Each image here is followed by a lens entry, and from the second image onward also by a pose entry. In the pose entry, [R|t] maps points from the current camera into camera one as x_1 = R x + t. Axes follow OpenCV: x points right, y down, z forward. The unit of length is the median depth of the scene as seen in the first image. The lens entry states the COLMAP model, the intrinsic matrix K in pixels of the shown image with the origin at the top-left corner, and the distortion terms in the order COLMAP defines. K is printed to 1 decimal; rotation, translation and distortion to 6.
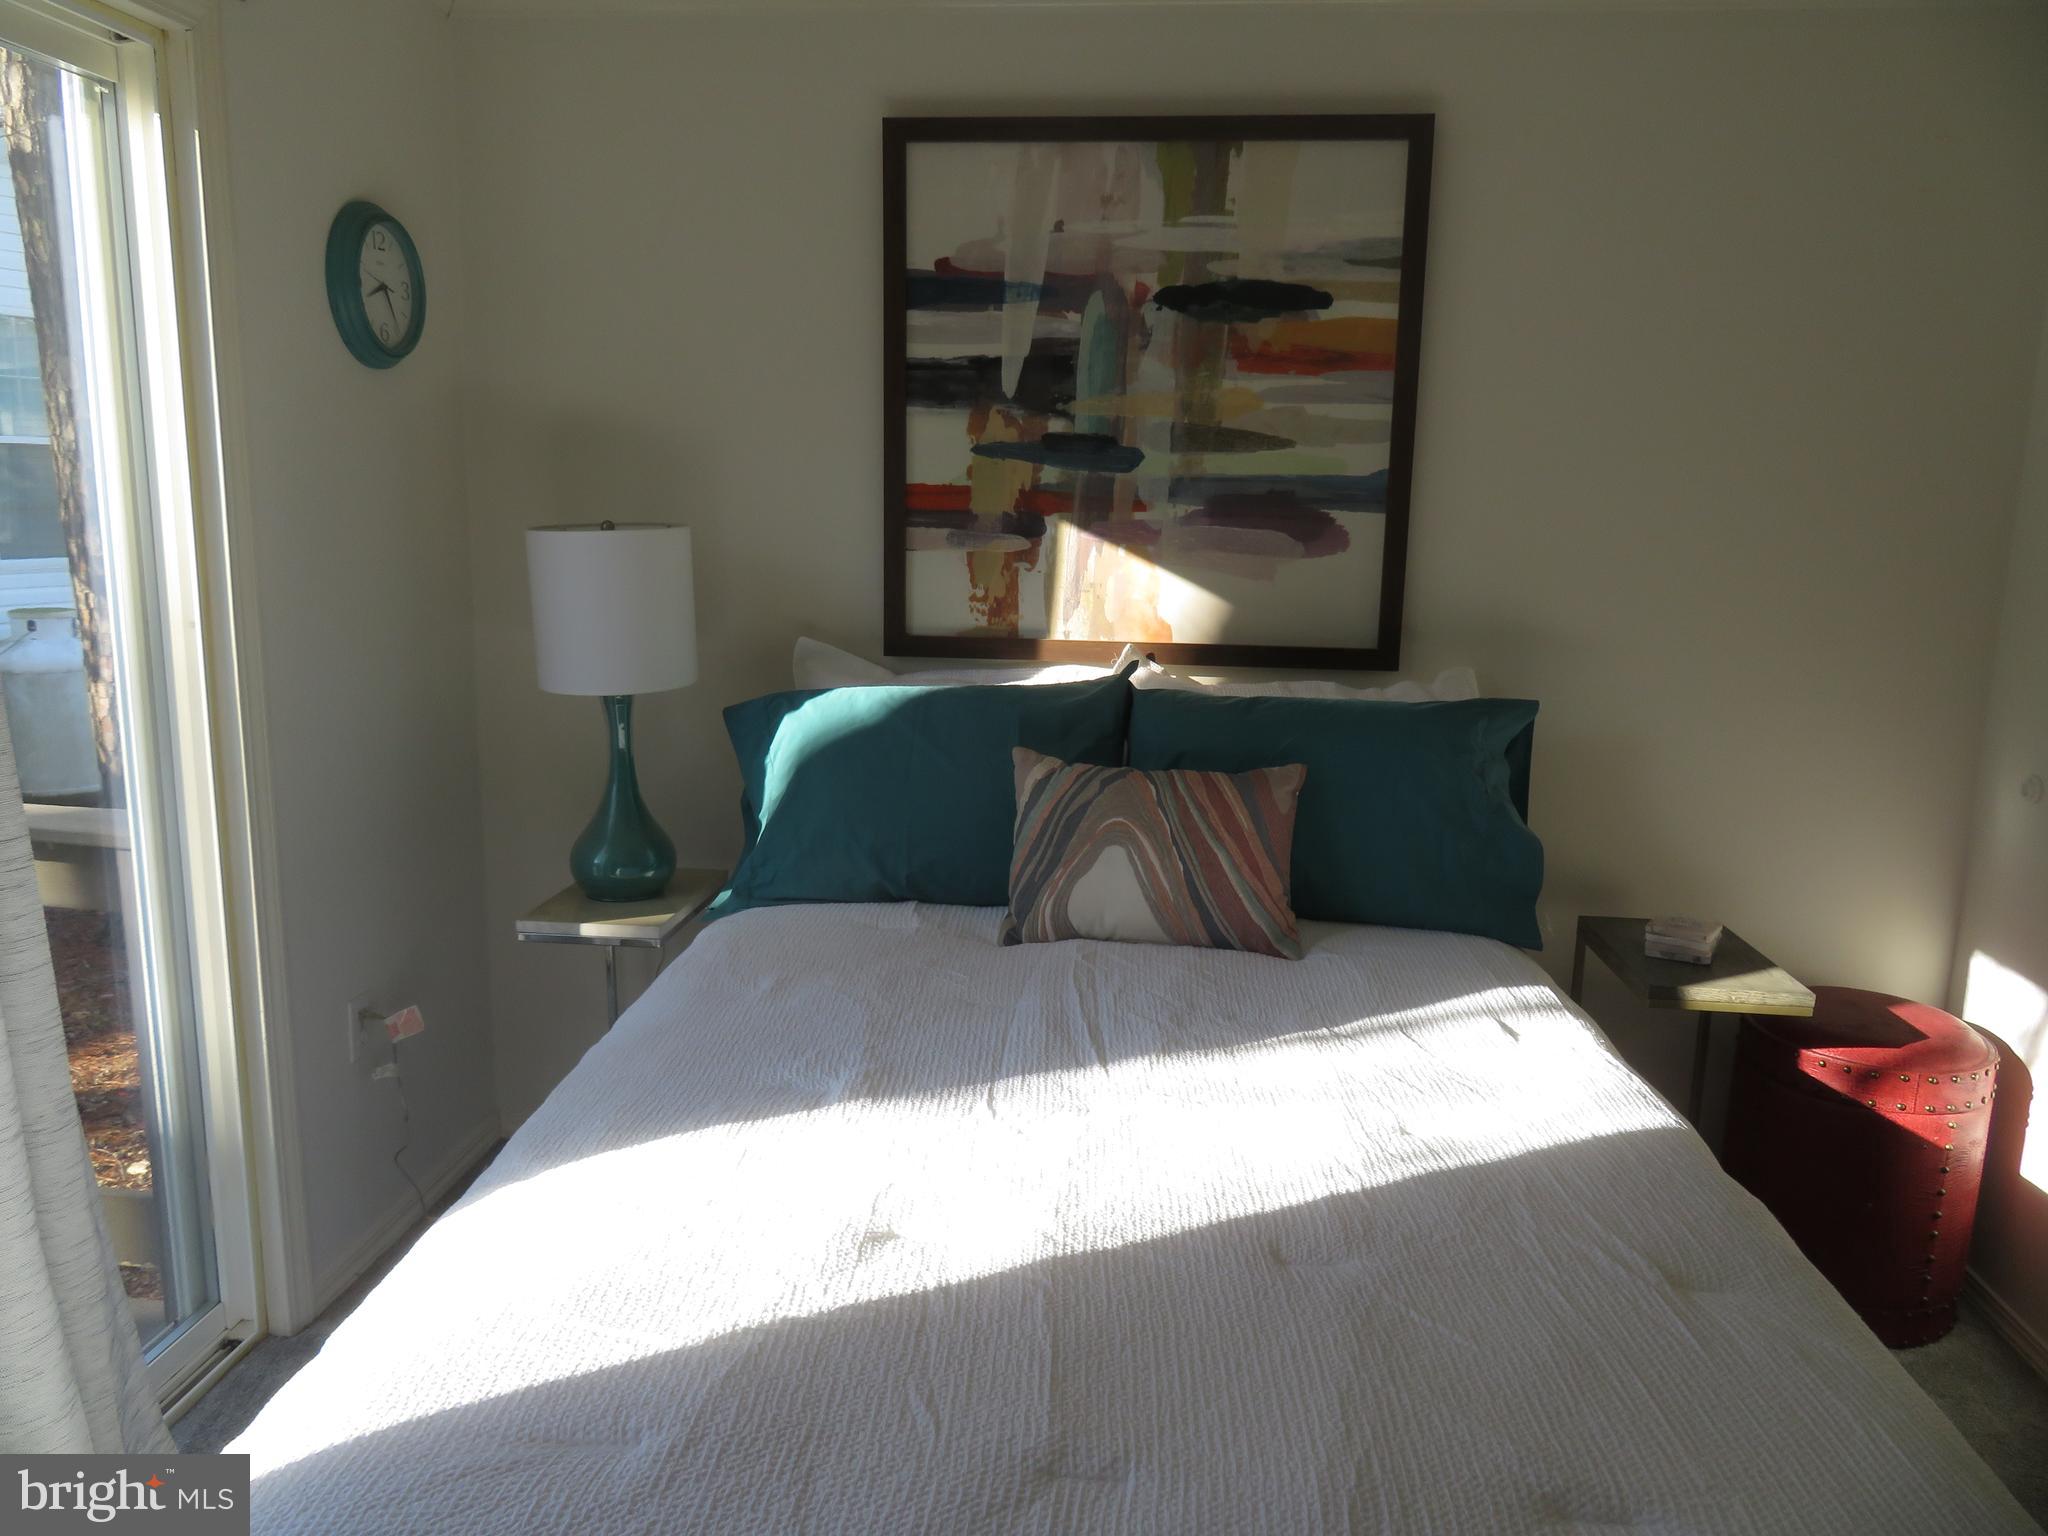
lens RADIAL K [[1456.8, 0, 1025.2], [0, 1456.8, 775.4], [0, 0, 1]] dist [-0.009680, -0.000573]
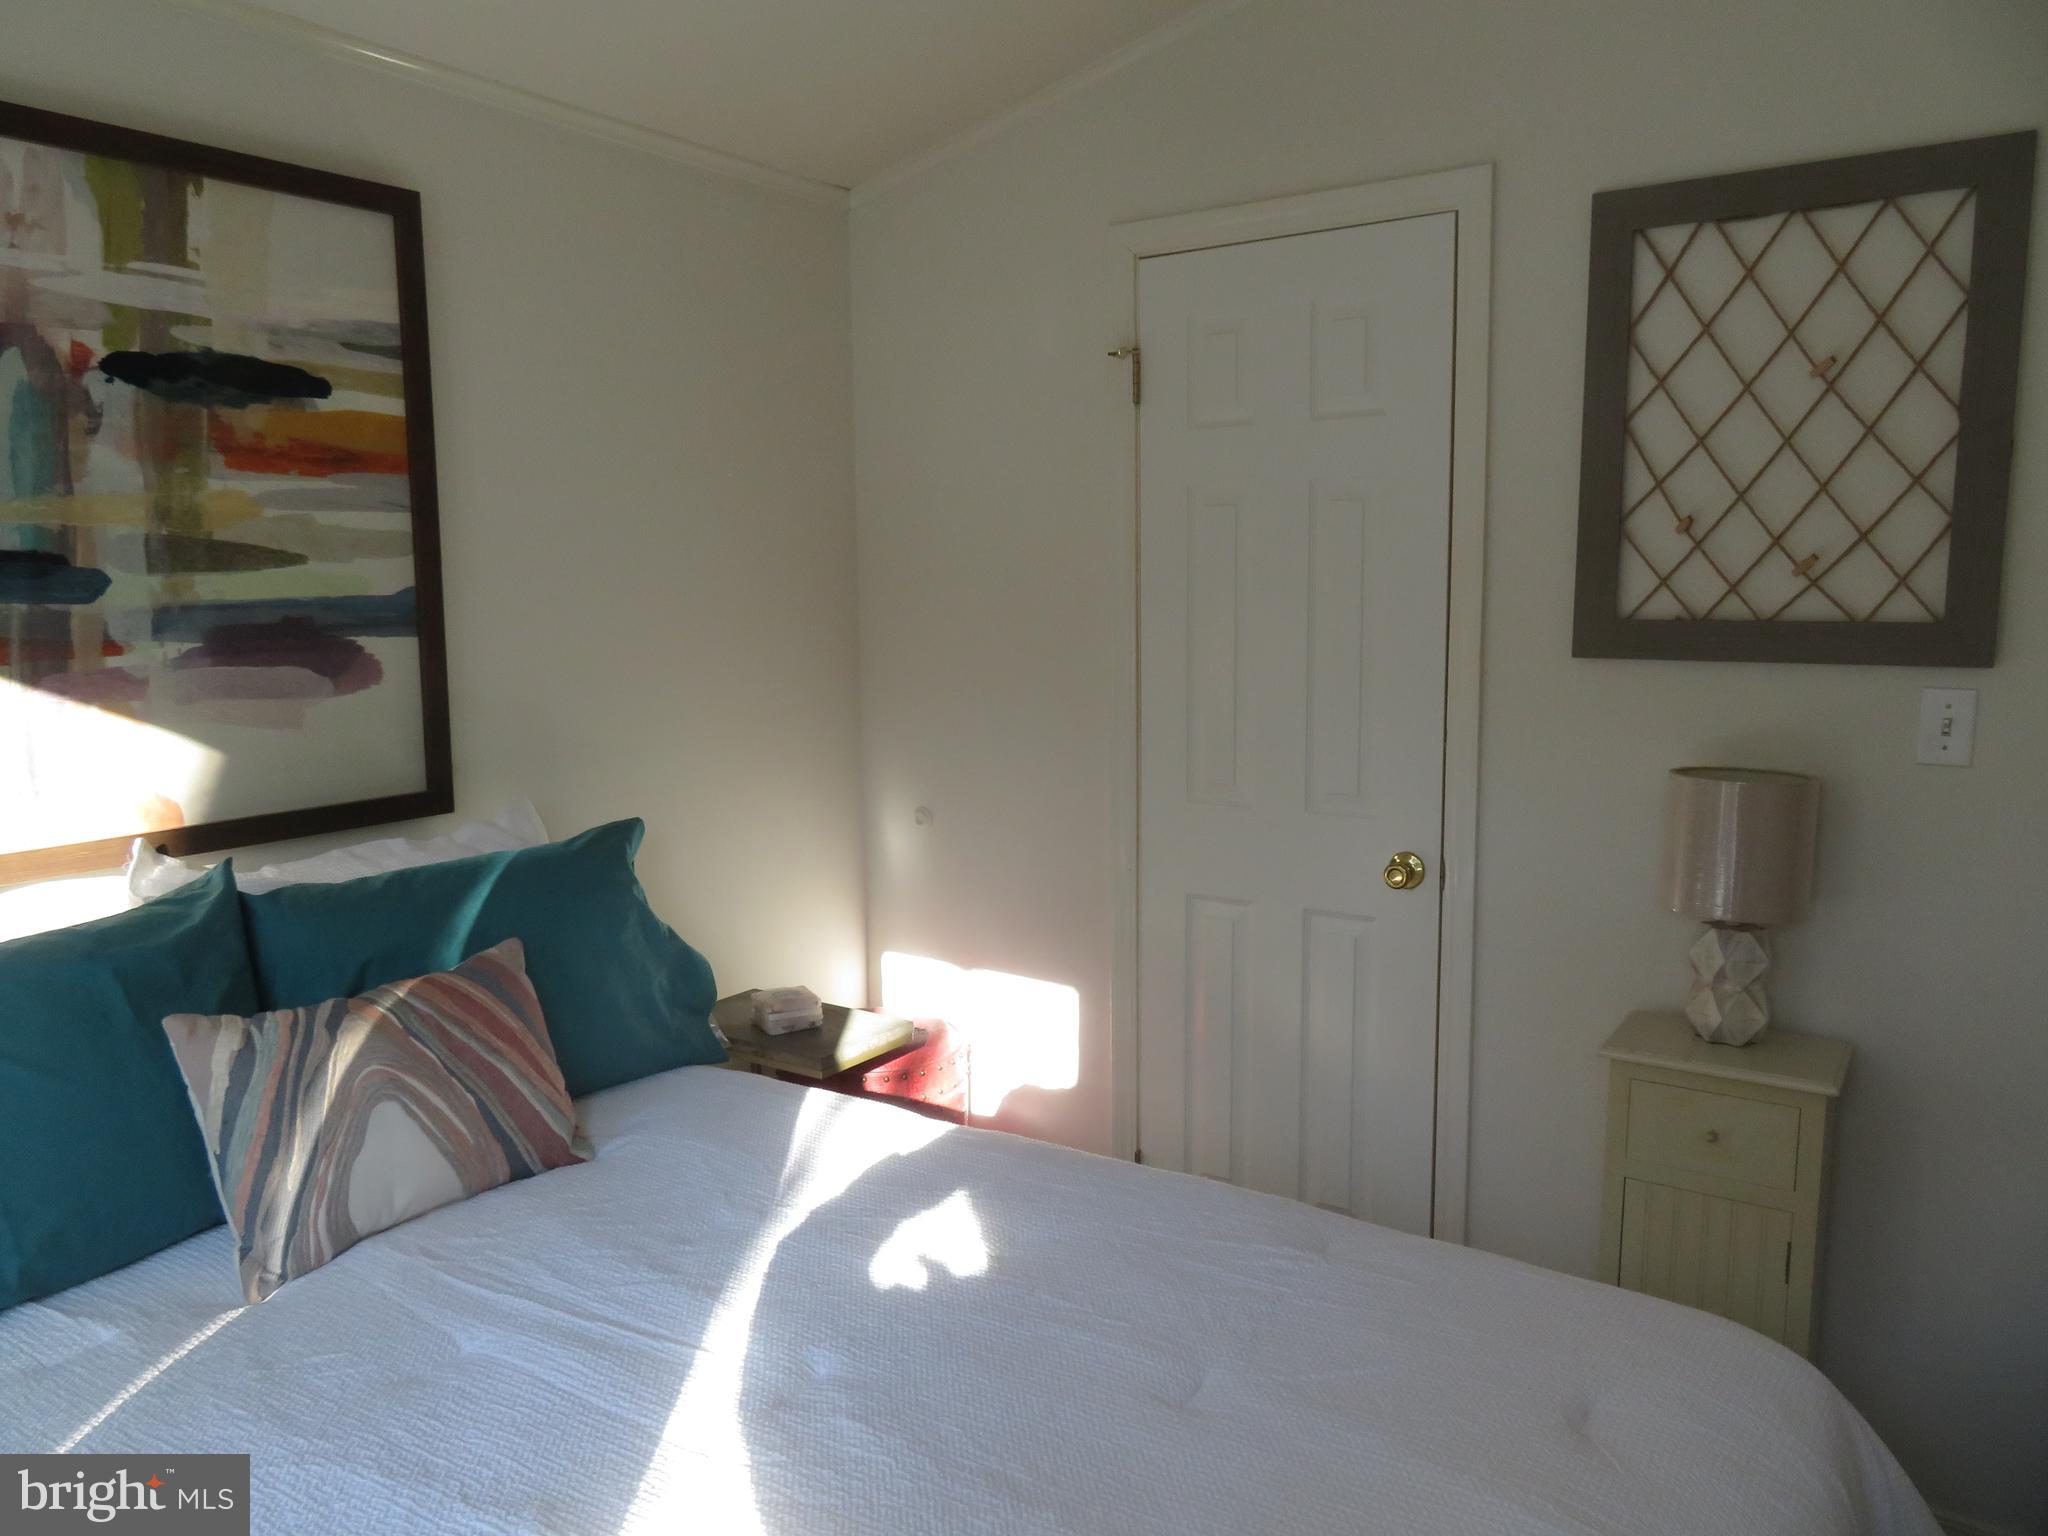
lens RADIAL K [[1452.8, 0, 1022.6], [0, 1452.8, 770.3], [0, 0, 1]] dist [-0.009410, -0.005063]
pose [[0.476884, -0.145032, 0.866918, -0.343955], [0.182451, 0.981144, 0.063777, -0.091464], [-0.859821, 0.127756, 0.494353, 0.273146]]
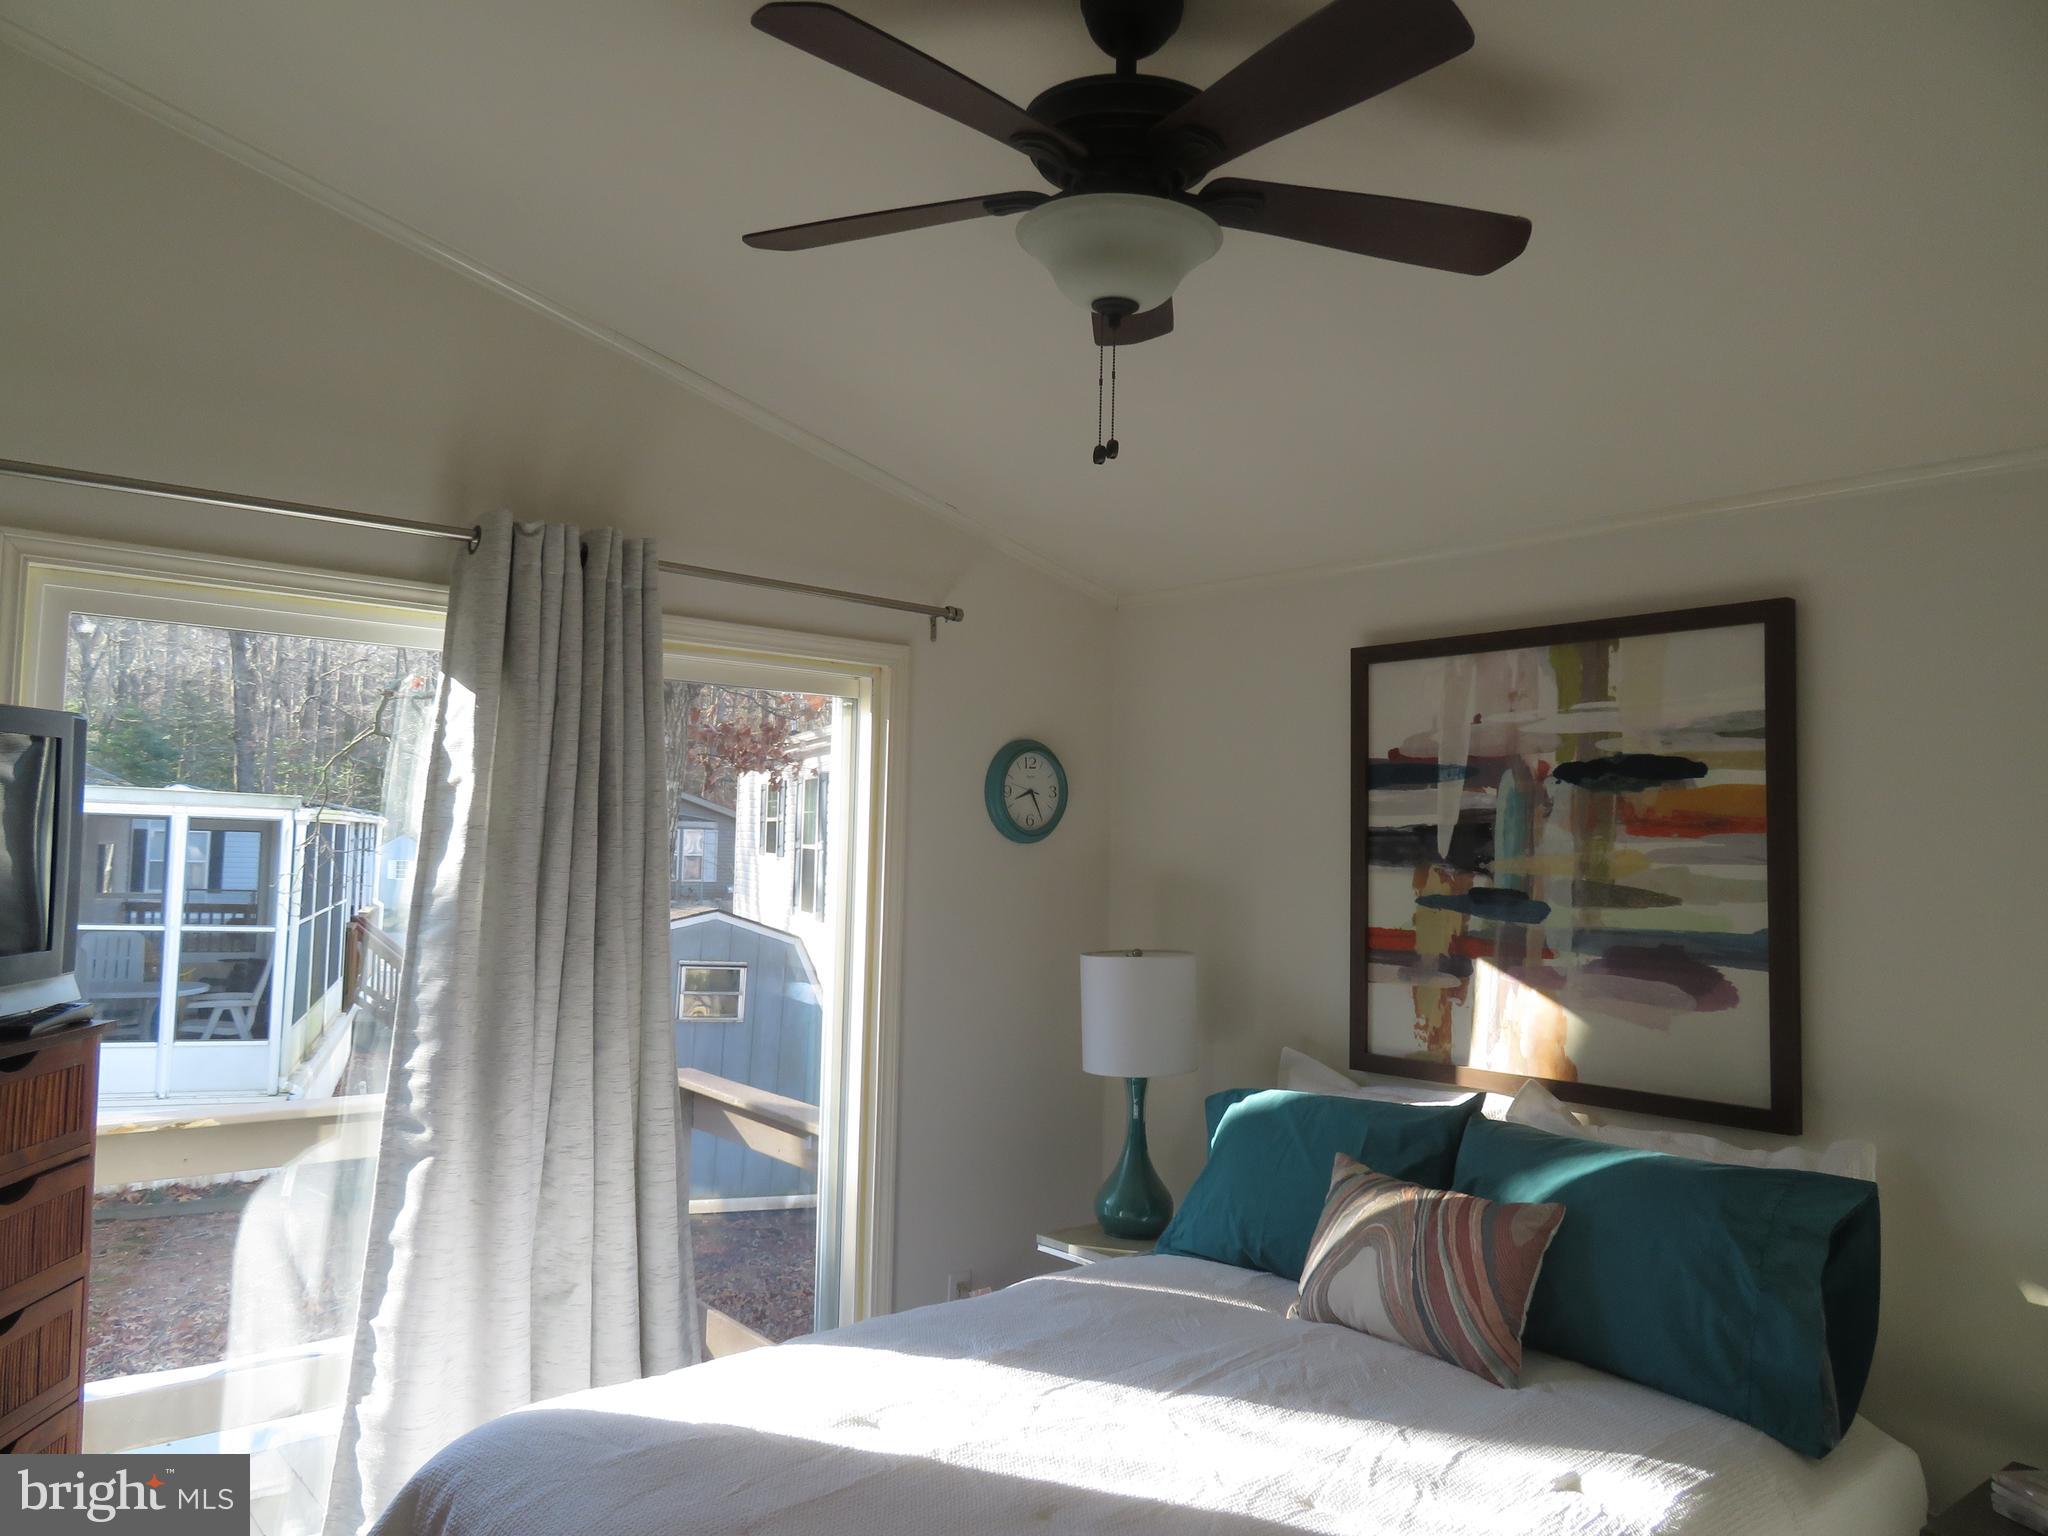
lens RADIAL K [[1476.3, 0, 1024.8], [0, 1476.3, 774.8], [0, 0, 1]] dist [-0.000458, -0.000928]
pose [[0.720261, -0.041181, -0.692480, 0.587415], [-0.145684, 0.966995, -0.209035, -0.025113], [0.678234, 0.251444, 0.690489, -0.077641]]
